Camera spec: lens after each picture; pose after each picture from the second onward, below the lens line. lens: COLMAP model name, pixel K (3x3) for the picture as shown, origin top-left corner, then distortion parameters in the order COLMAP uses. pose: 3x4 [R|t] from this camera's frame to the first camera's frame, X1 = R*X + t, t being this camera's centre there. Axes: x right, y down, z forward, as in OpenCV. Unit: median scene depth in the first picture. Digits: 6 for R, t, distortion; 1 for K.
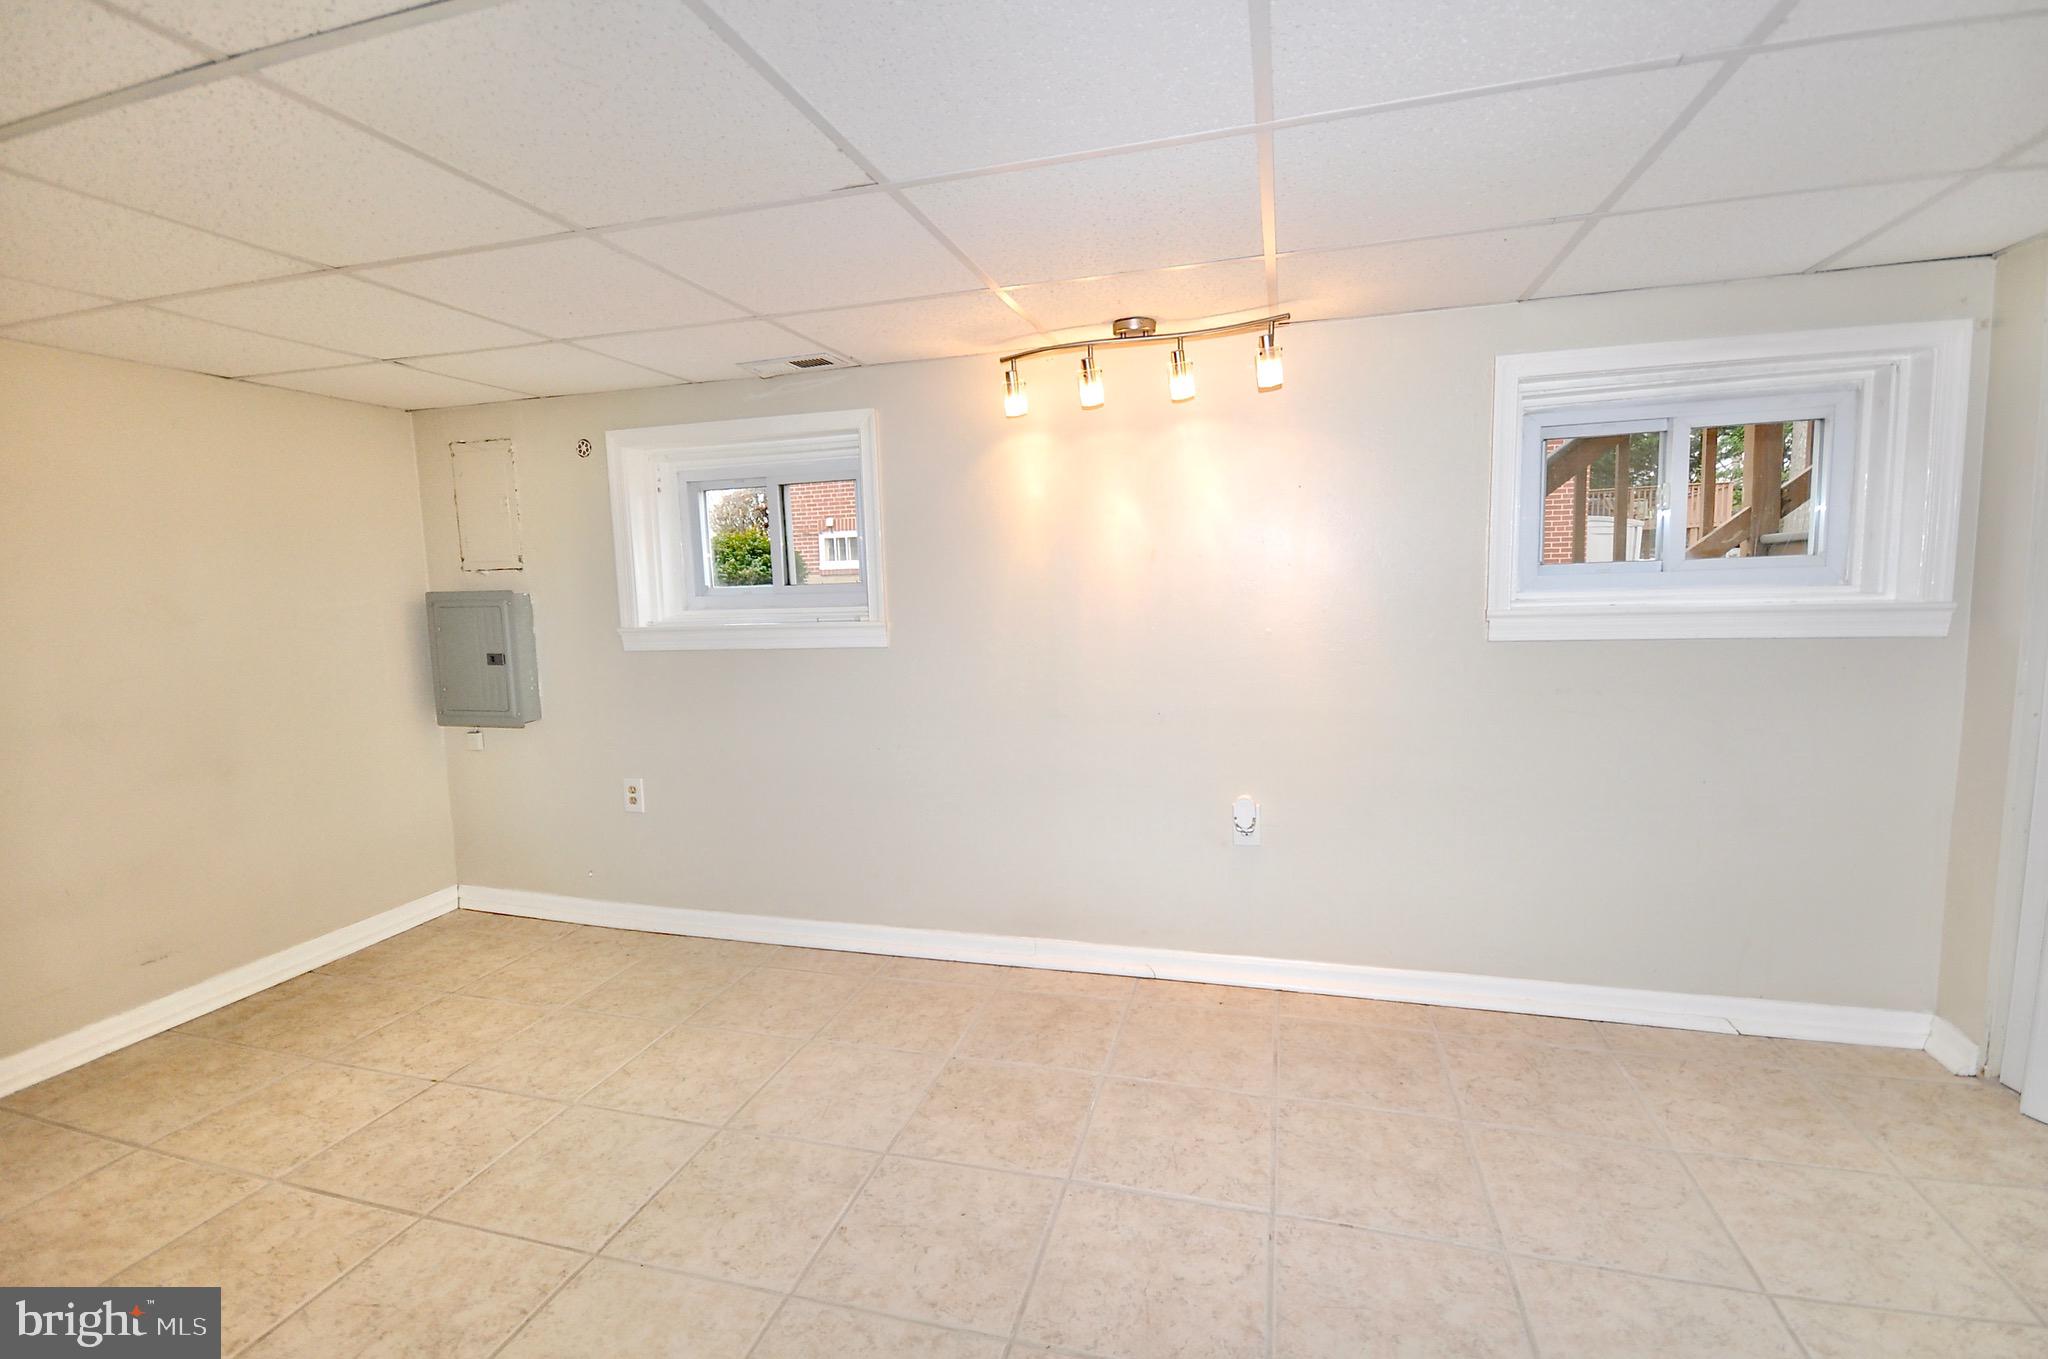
lens RADIAL K [[911.3, 0, 1020.8], [0, 911.3, 682.3], [0, 0, 1]] dist [0.000636, -0.000326]
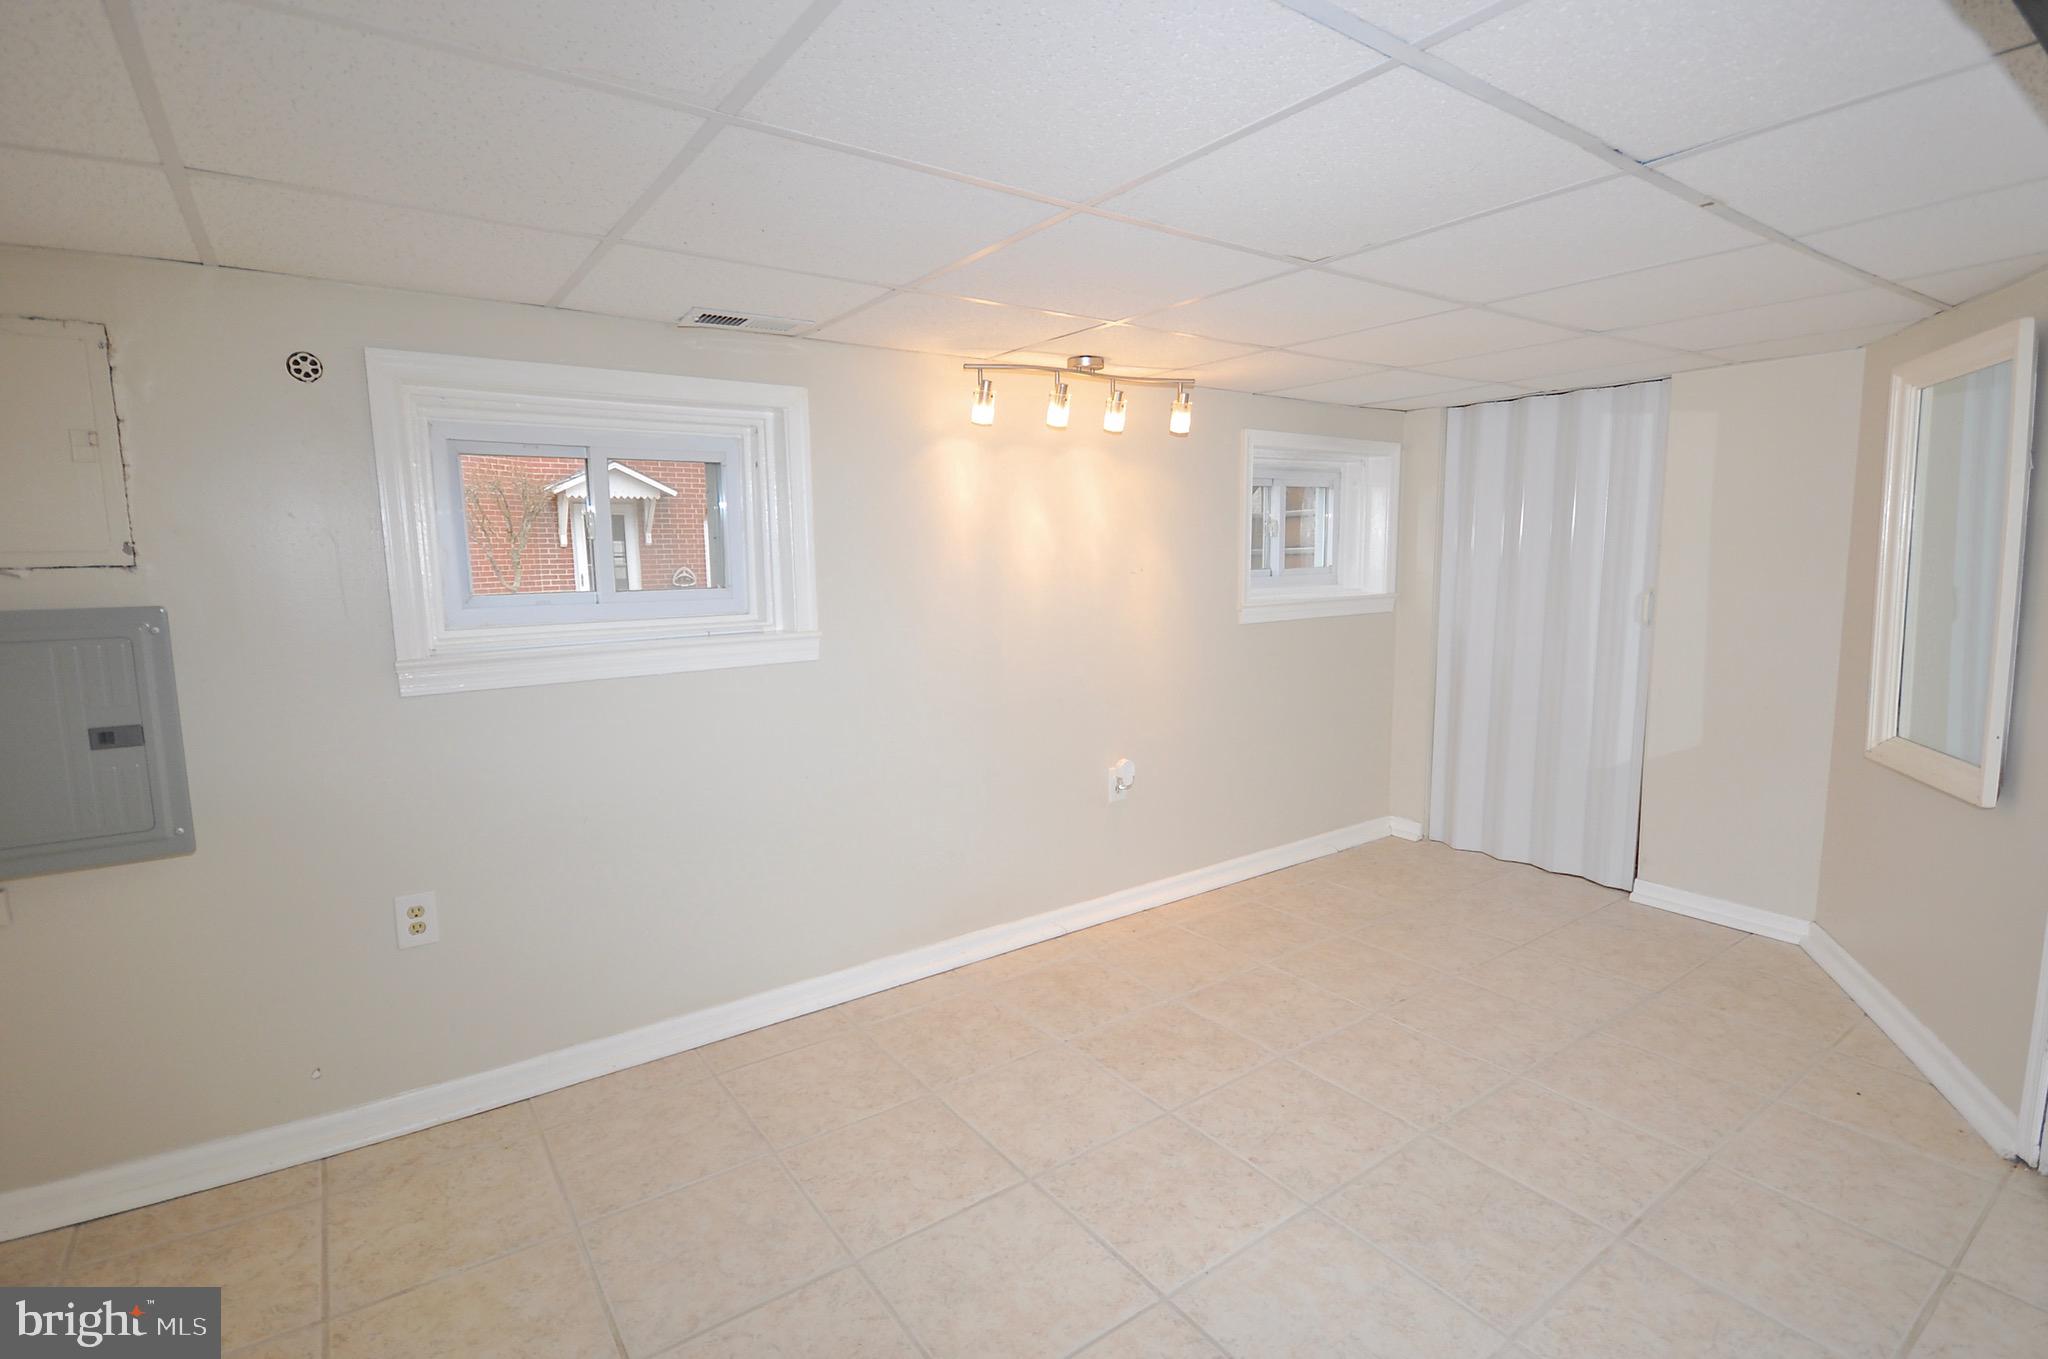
lens RADIAL K [[951.3, 0, 1020.4], [0, 951.3, 685.3], [0, 0, 1]] dist [-0.000152, -0.000391]
pose [[0.630656, -0.088426, 0.771009, -0.813293], [0.084136, 0.995422, 0.045344, -0.043957], [-0.771489, 0.036273, 0.635208, 0.293824]]
